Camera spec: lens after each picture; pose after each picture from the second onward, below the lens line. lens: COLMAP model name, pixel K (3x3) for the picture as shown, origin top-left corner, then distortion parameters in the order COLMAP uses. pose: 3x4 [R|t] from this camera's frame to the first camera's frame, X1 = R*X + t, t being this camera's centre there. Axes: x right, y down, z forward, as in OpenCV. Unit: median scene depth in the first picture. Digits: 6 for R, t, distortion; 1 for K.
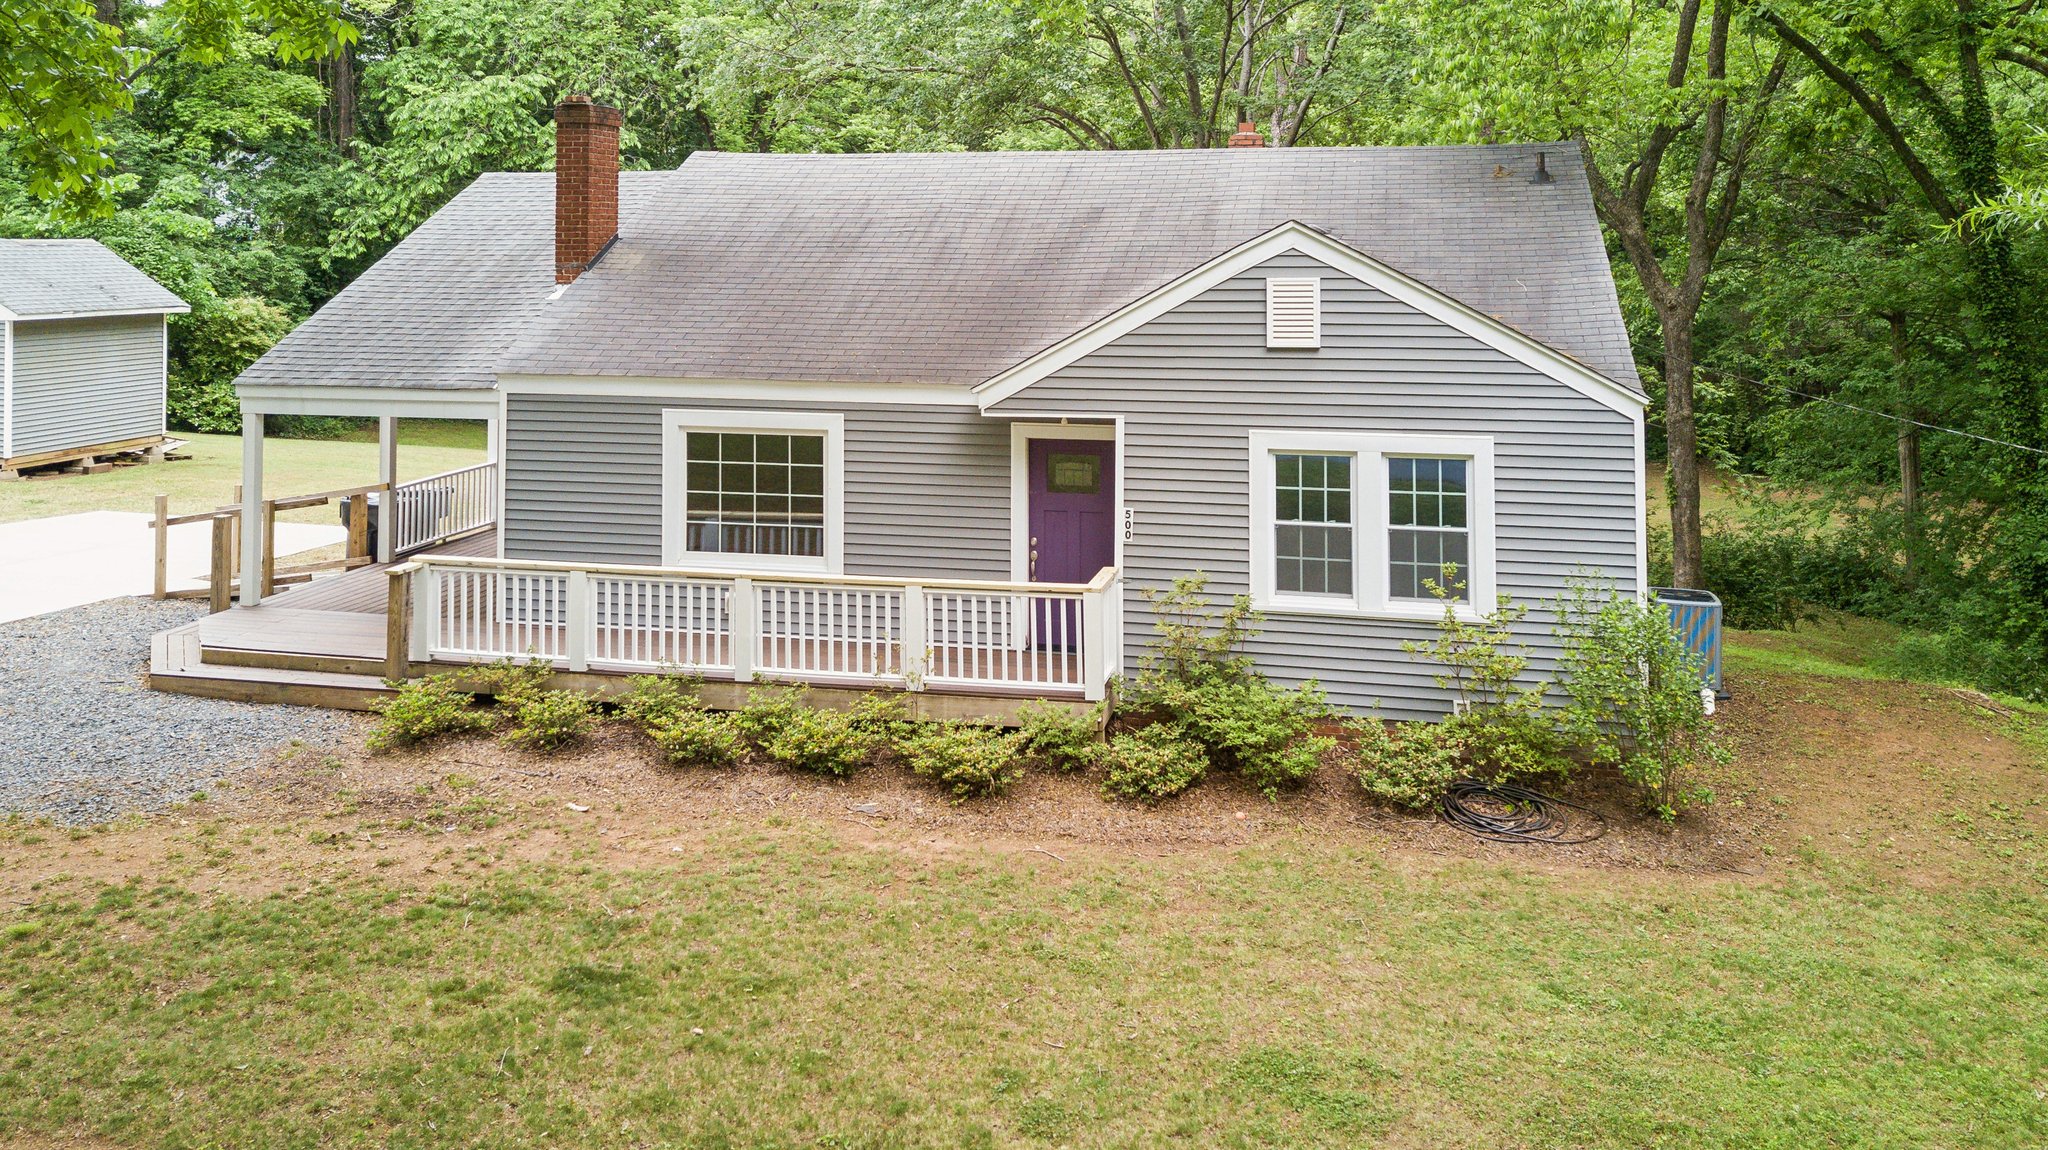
lens RADIAL K [[1615.2, 0, 1047.4], [0, 1615.2, 571.5], [0, 0, 1]] dist [0.040165, -0.005564]
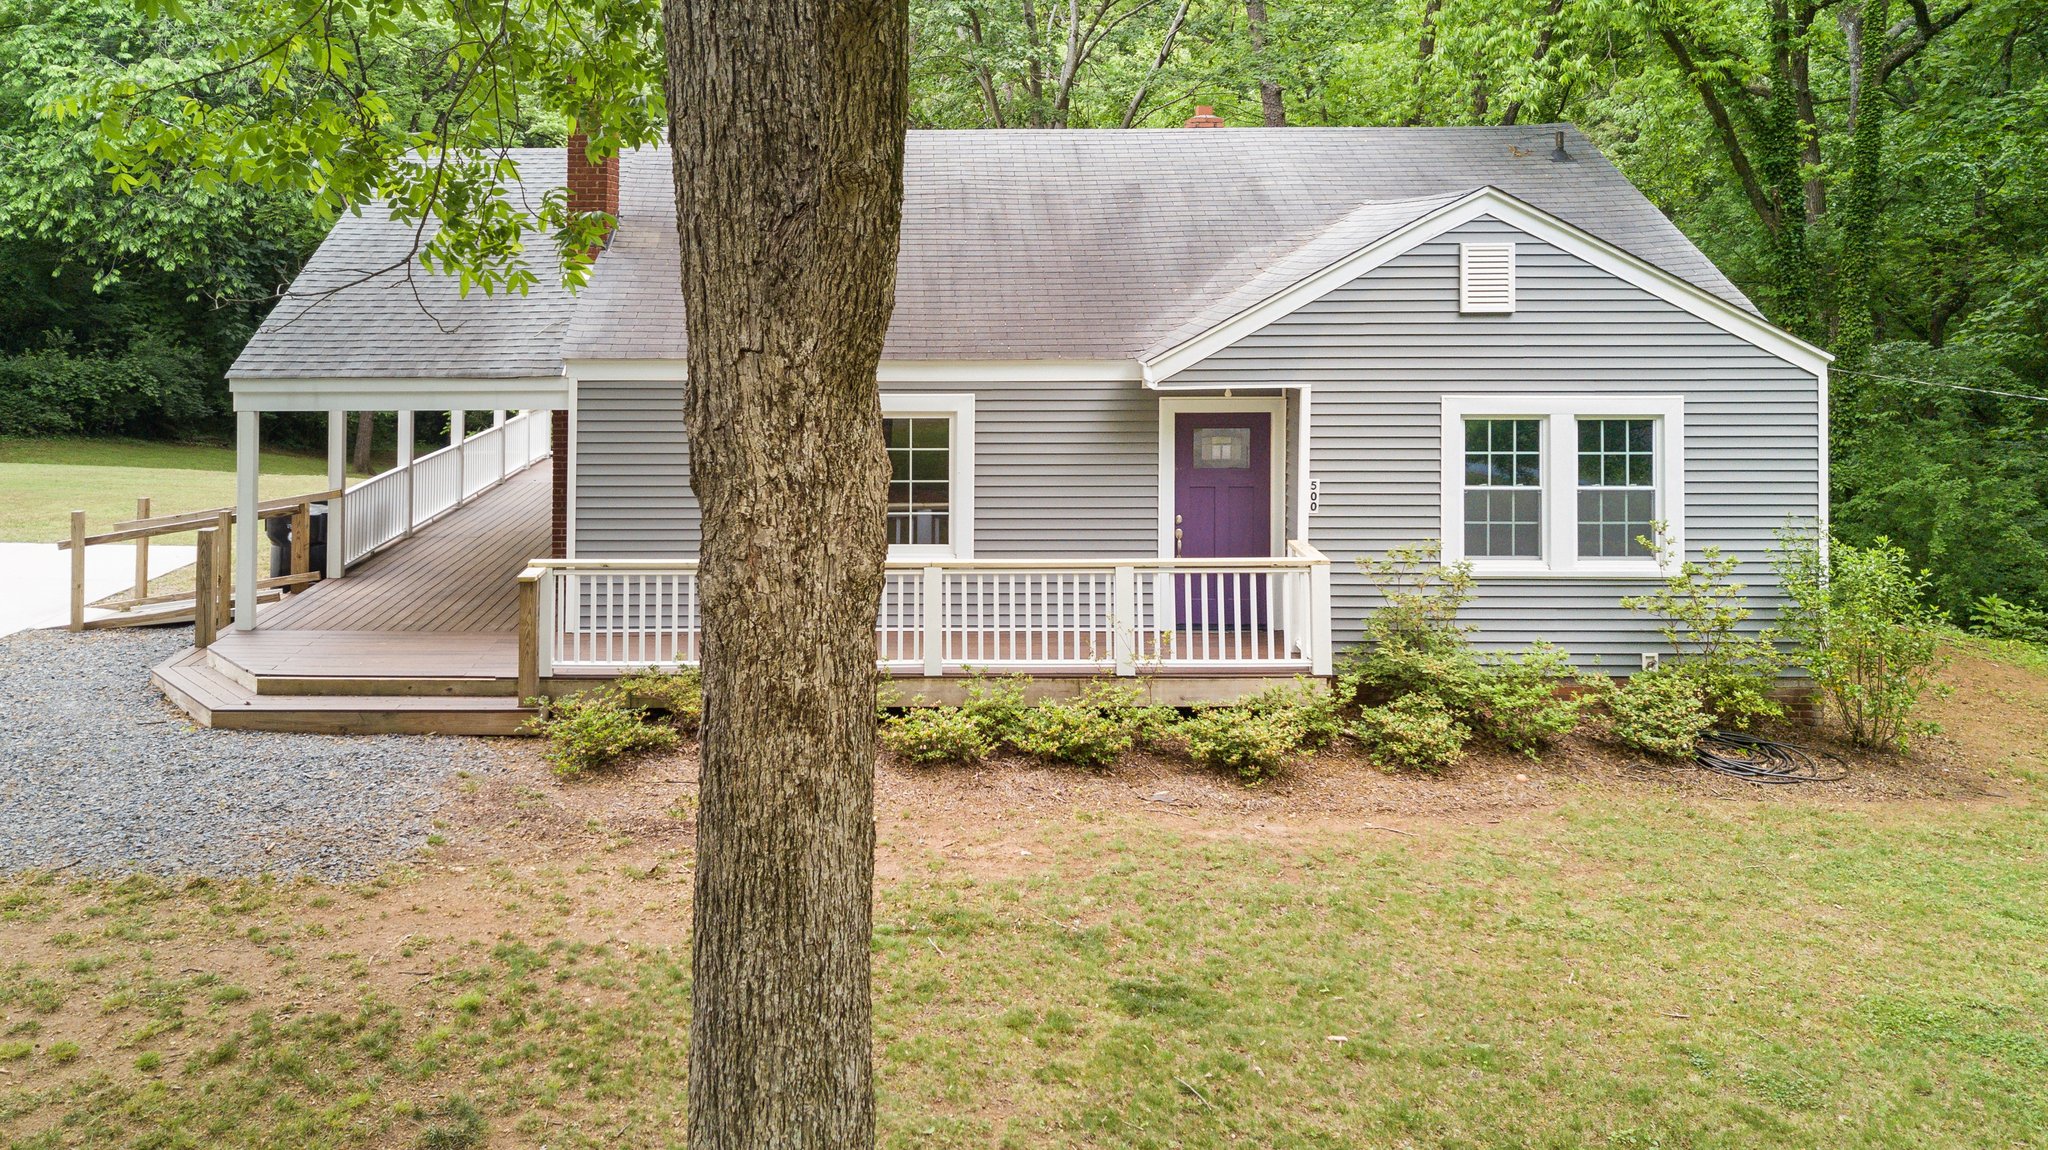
lens RADIAL K [[1569.4, 0, 992.8], [0, 1569.4, 582.1], [0, 0, 1]] dist [0.038897, -0.005304]
pose [[0.977390, -0.045685, 0.206451, -0.330904], [0.044093, 0.998952, 0.012309, 0.003029], [-0.206797, -0.002927, 0.978379, 0.095854]]
